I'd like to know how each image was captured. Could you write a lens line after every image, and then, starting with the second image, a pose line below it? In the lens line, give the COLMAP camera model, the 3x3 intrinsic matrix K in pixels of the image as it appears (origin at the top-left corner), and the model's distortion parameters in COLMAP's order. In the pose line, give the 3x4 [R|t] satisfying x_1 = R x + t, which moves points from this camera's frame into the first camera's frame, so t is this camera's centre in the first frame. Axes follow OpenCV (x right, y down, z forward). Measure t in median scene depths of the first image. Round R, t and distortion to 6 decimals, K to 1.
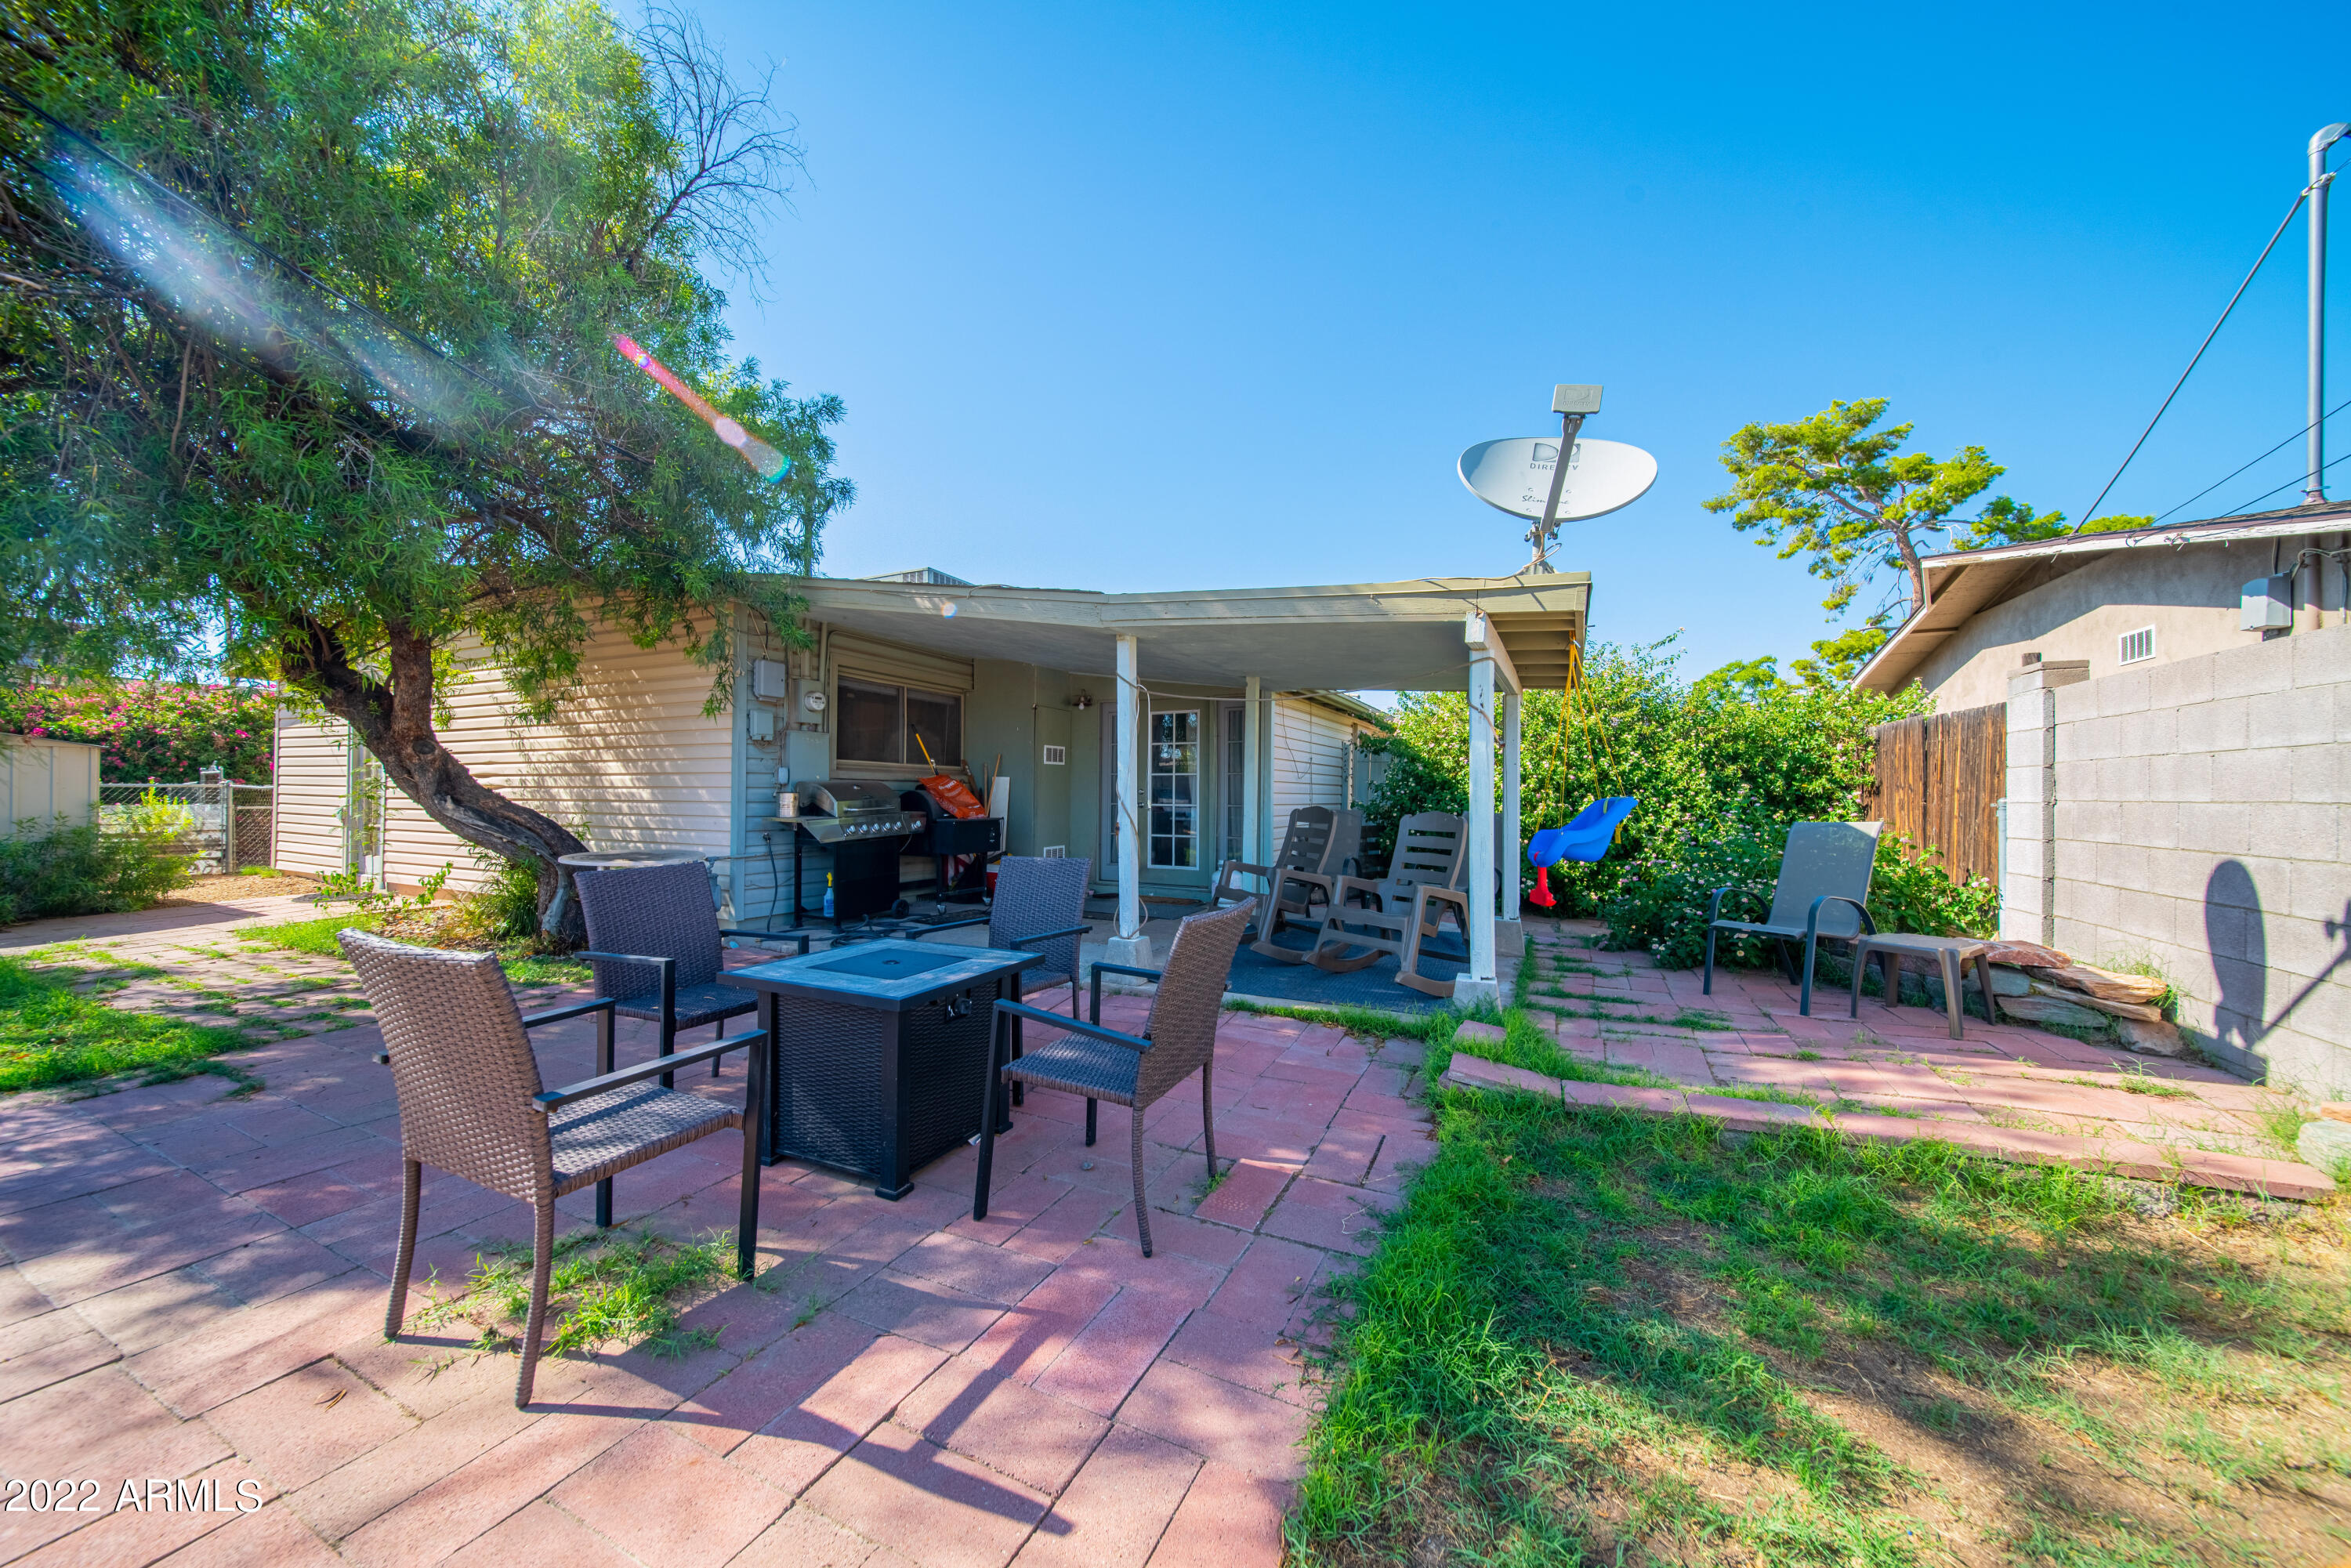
lens RADIAL K [[830.8, 0, 1191.3], [0, 830.8, 781.1], [0, 0, 1]] dist [0.000346, -0.001339]
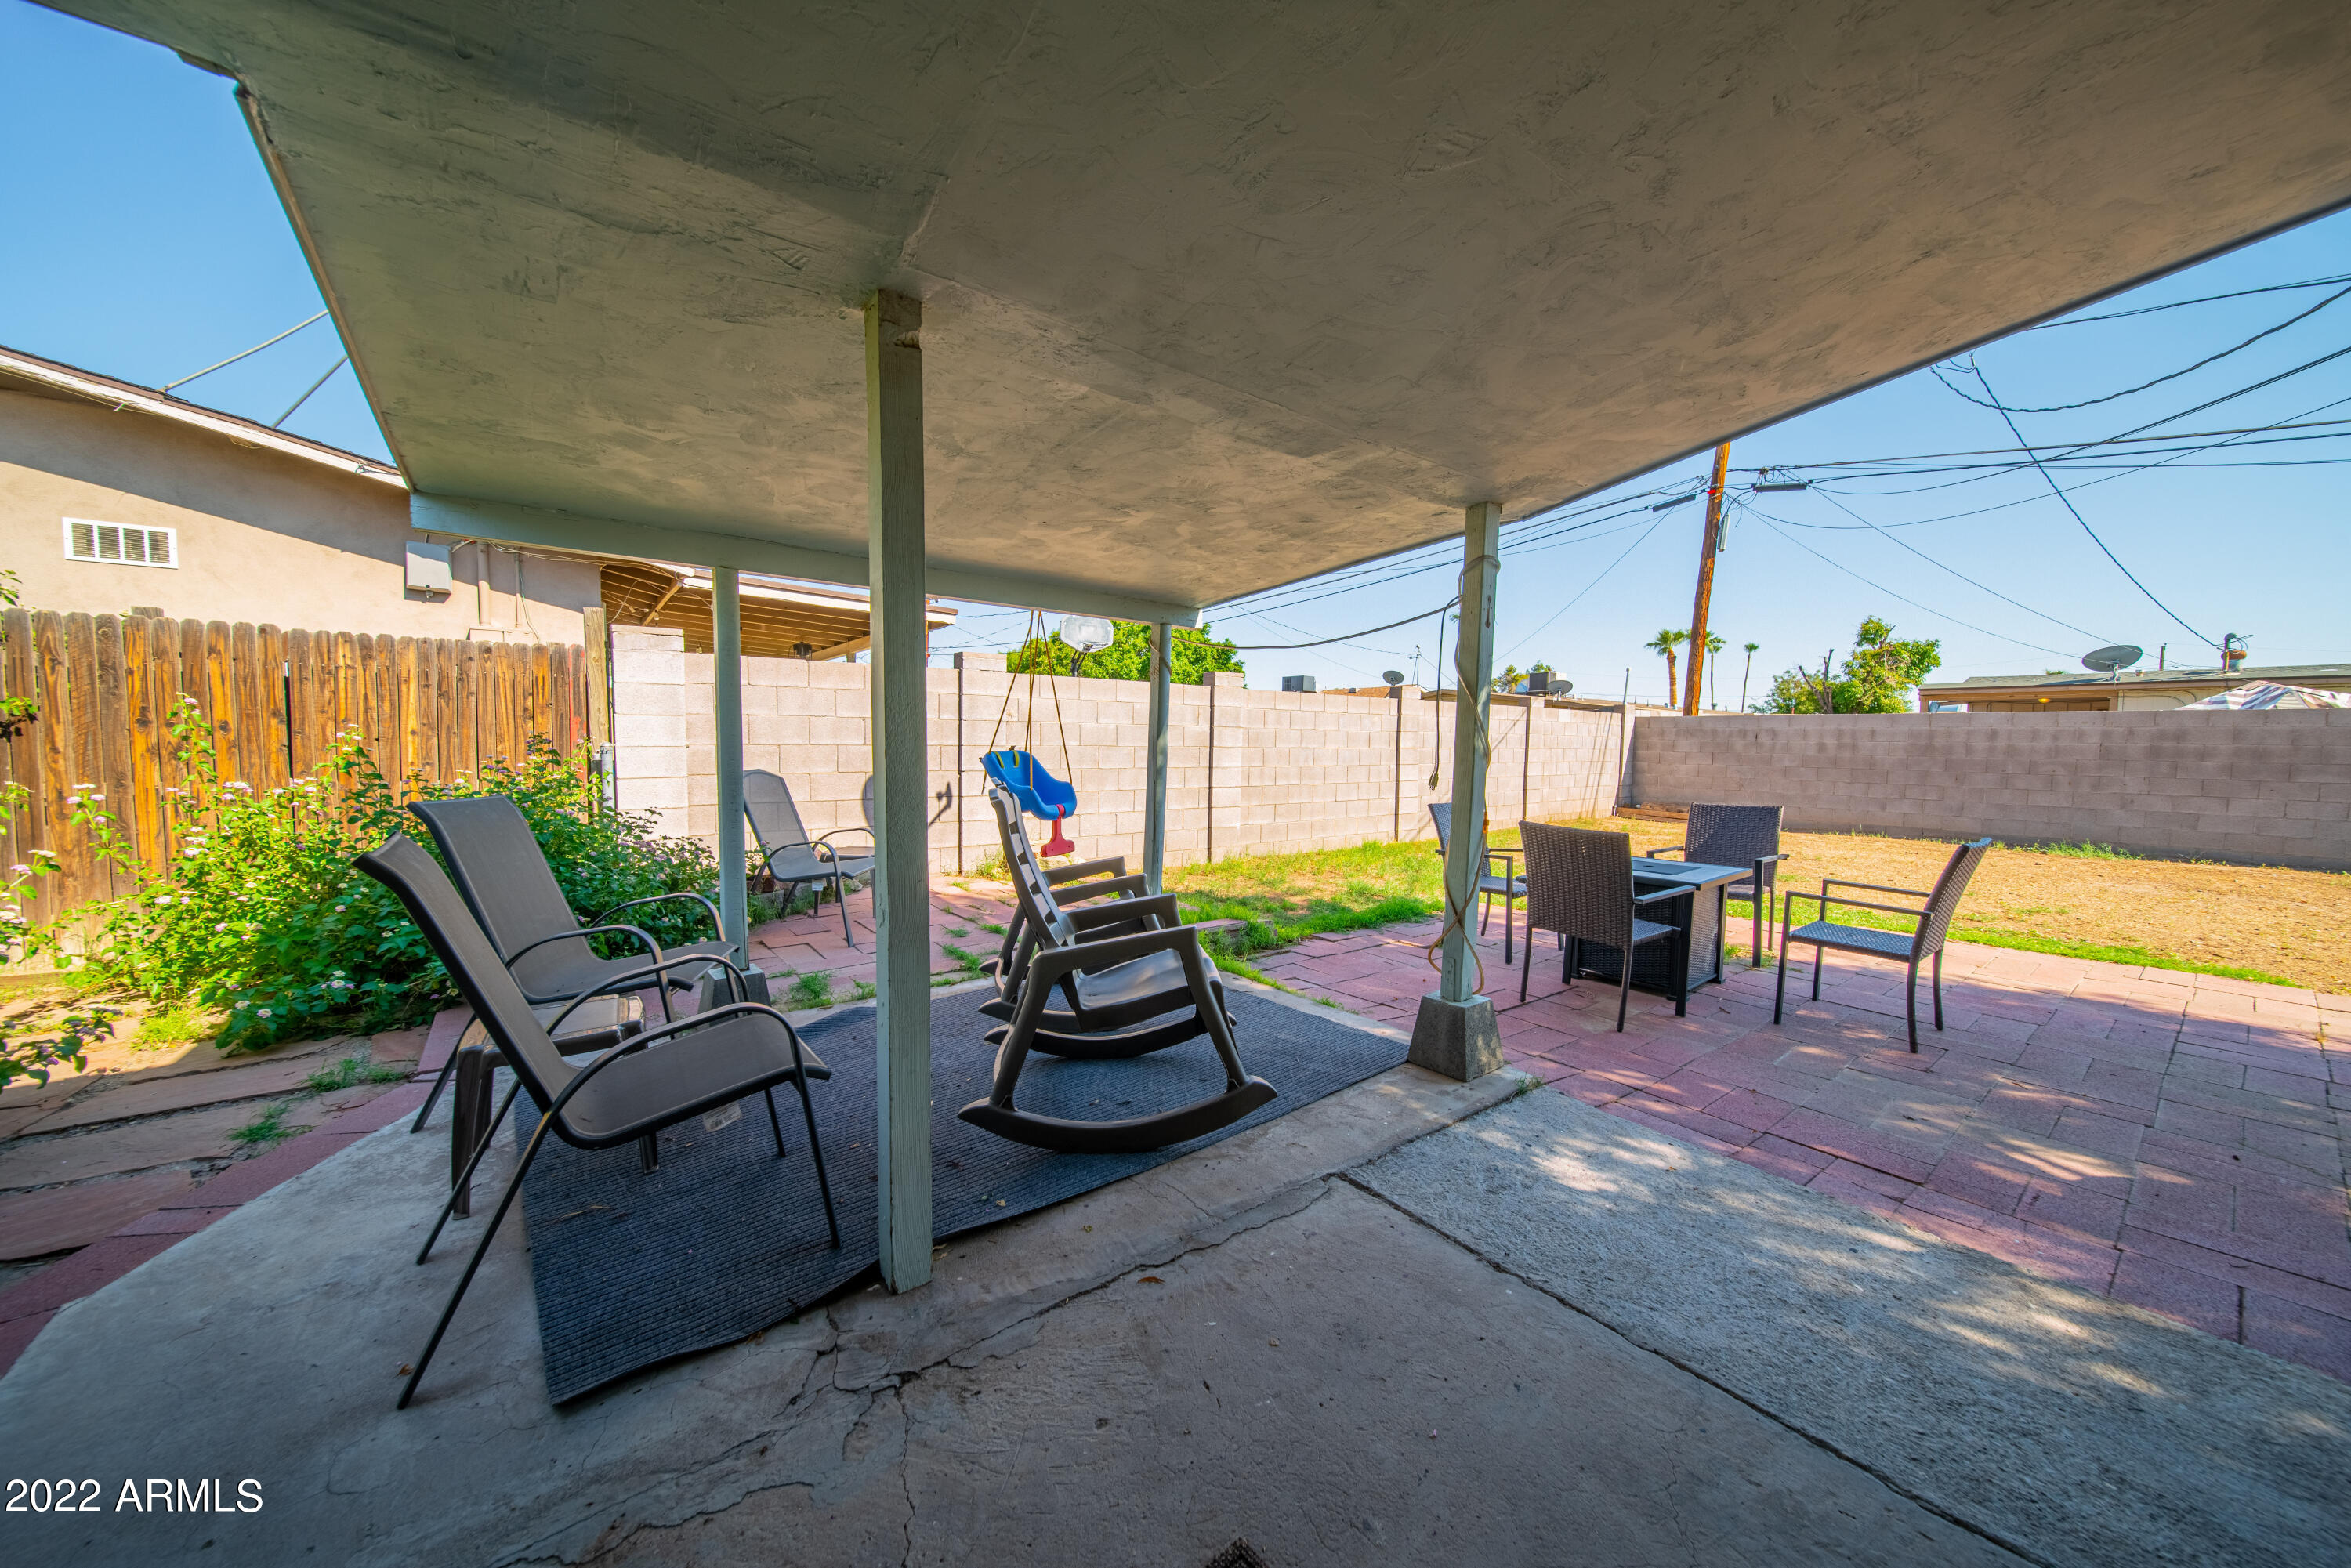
lens RADIAL K [[830.8, 0, 1168.6], [0, 830.8, 786.5], [0, 0, 1]] dist [0.000346, -0.001339]
pose [[-0.888119, -0.045933, 0.457313, -0.084728], [-0.025796, 0.998407, 0.050185, 0.002363], [-0.458890, 0.032773, -0.887889, 0.843838]]
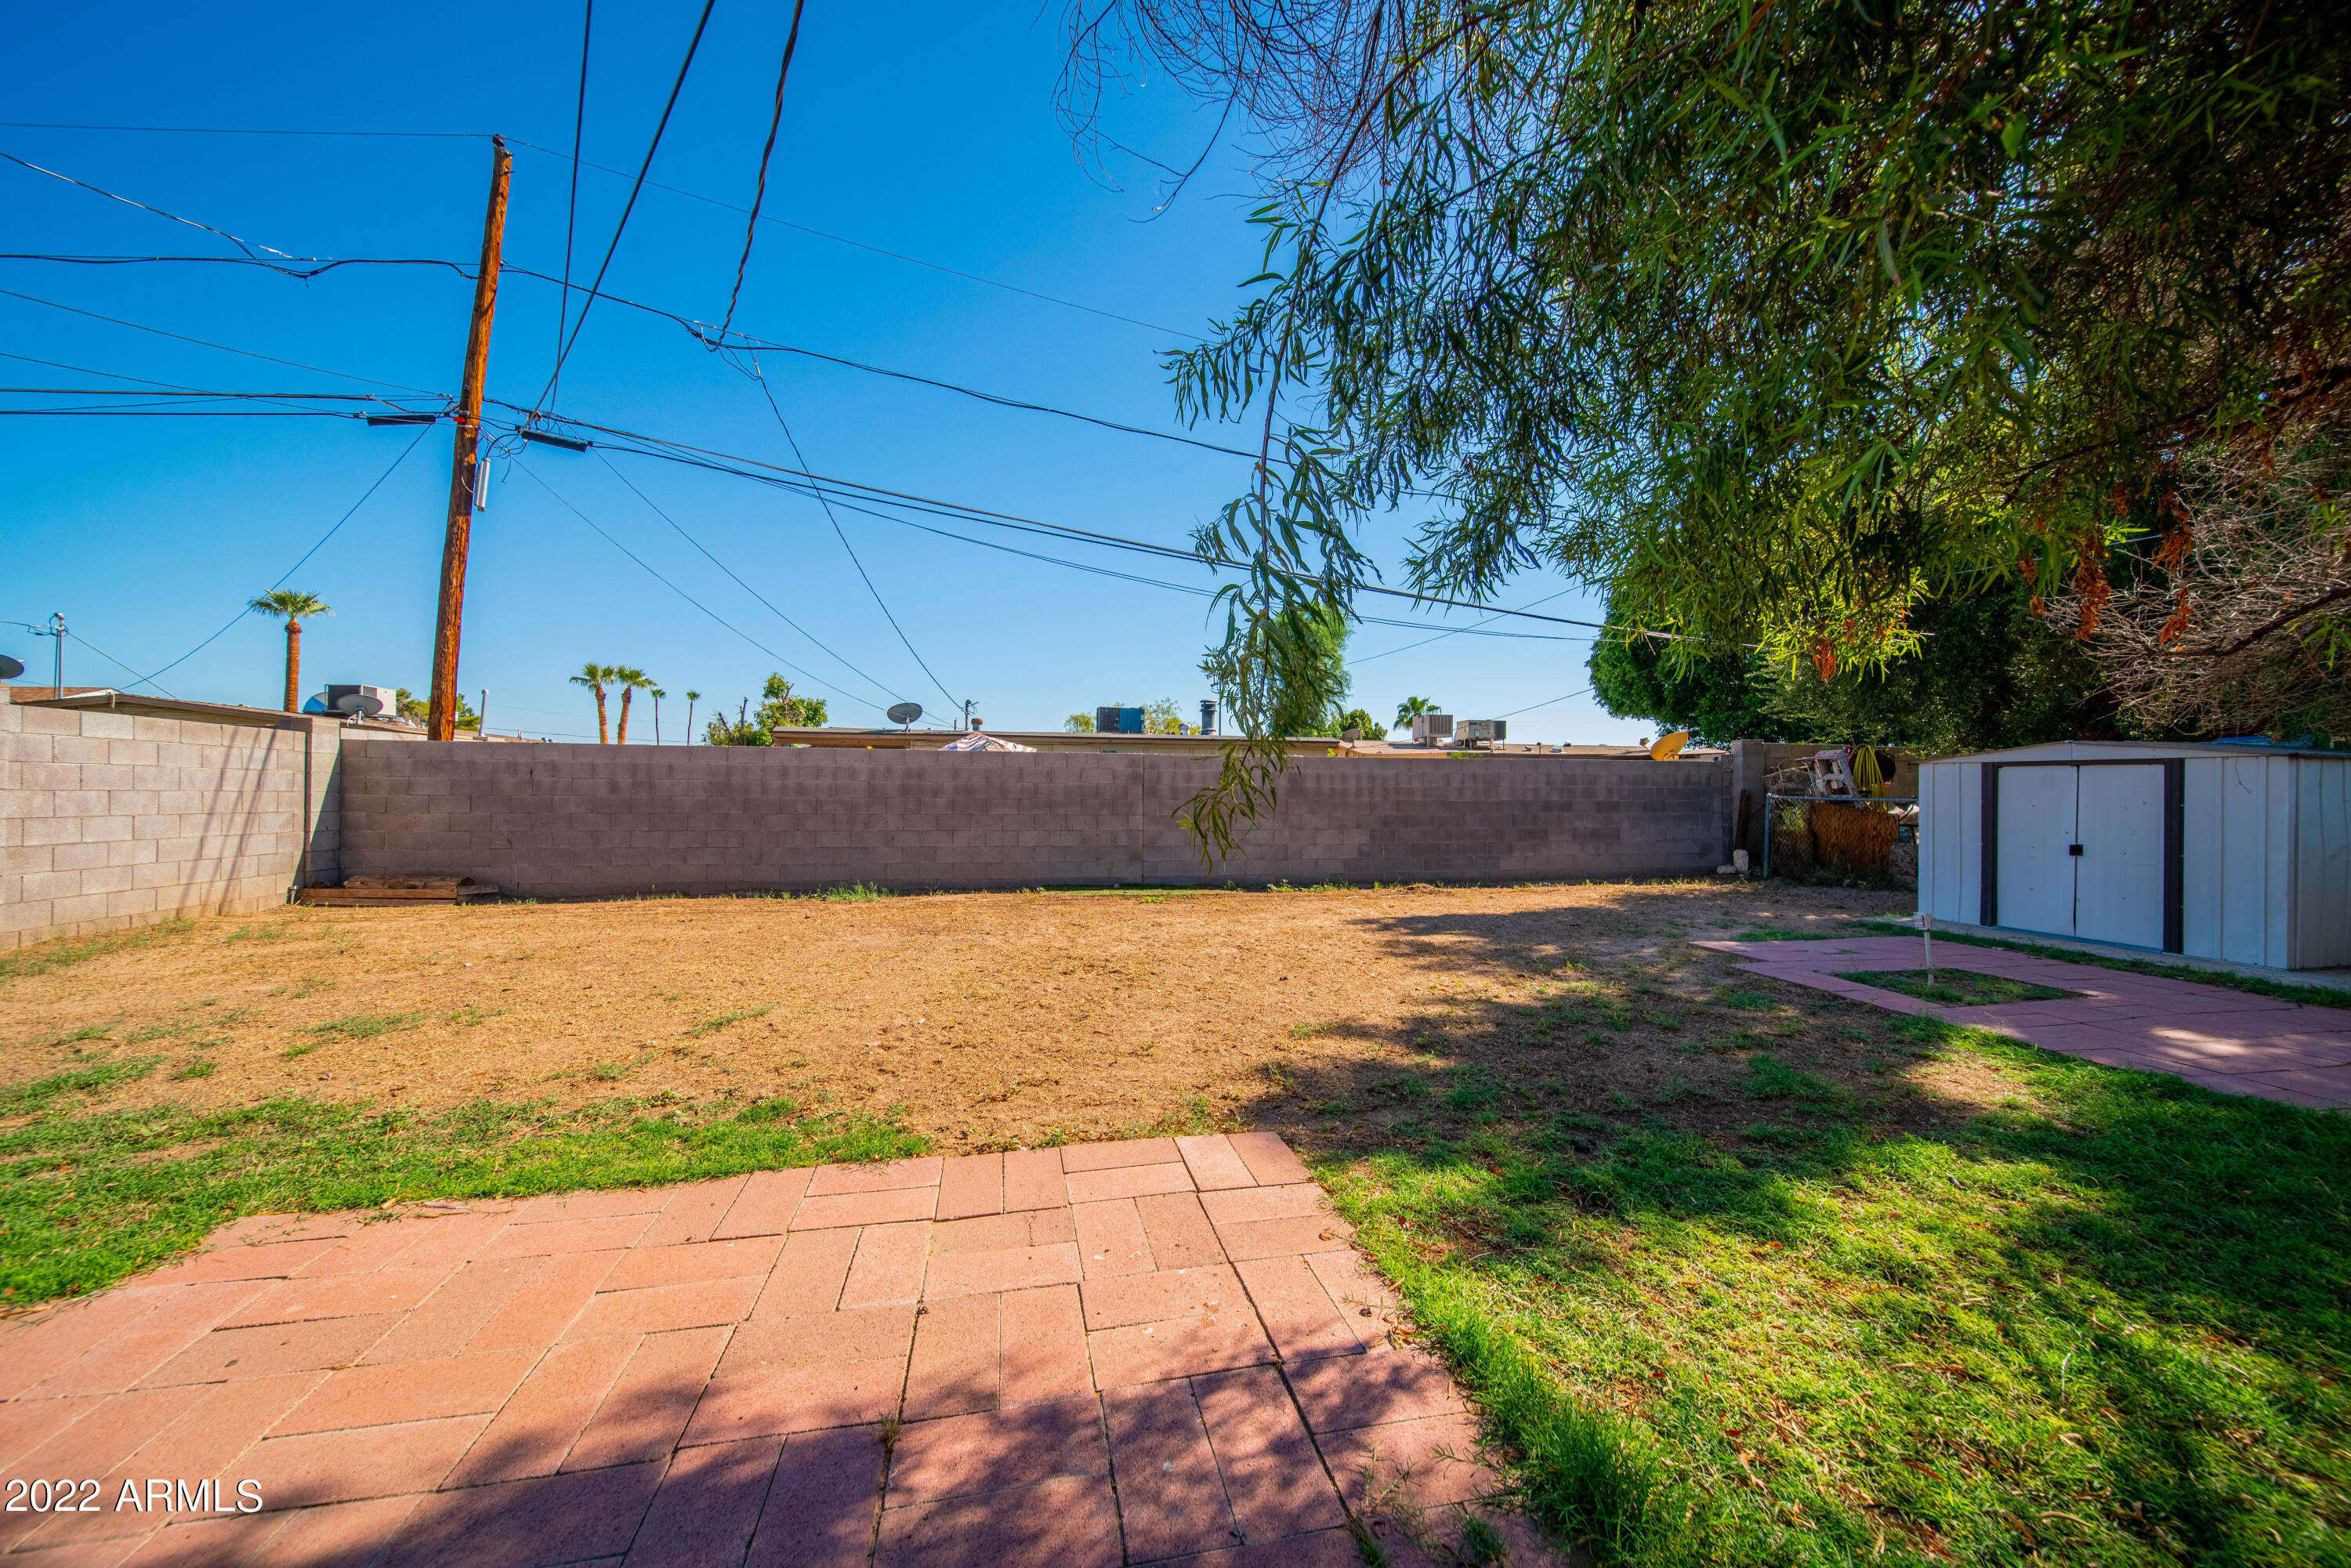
lens RADIAL K [[830.8, 0, 1165.4], [0, 830.8, 789.7], [0, 0, 1]] dist [0.000346, -0.001339]
pose [[-0.804729, -0.017522, -0.593384, -0.330436], [-0.006337, 0.999761, -0.020928, 0.000456], [0.593608, -0.013081, -0.804648, 0.430403]]
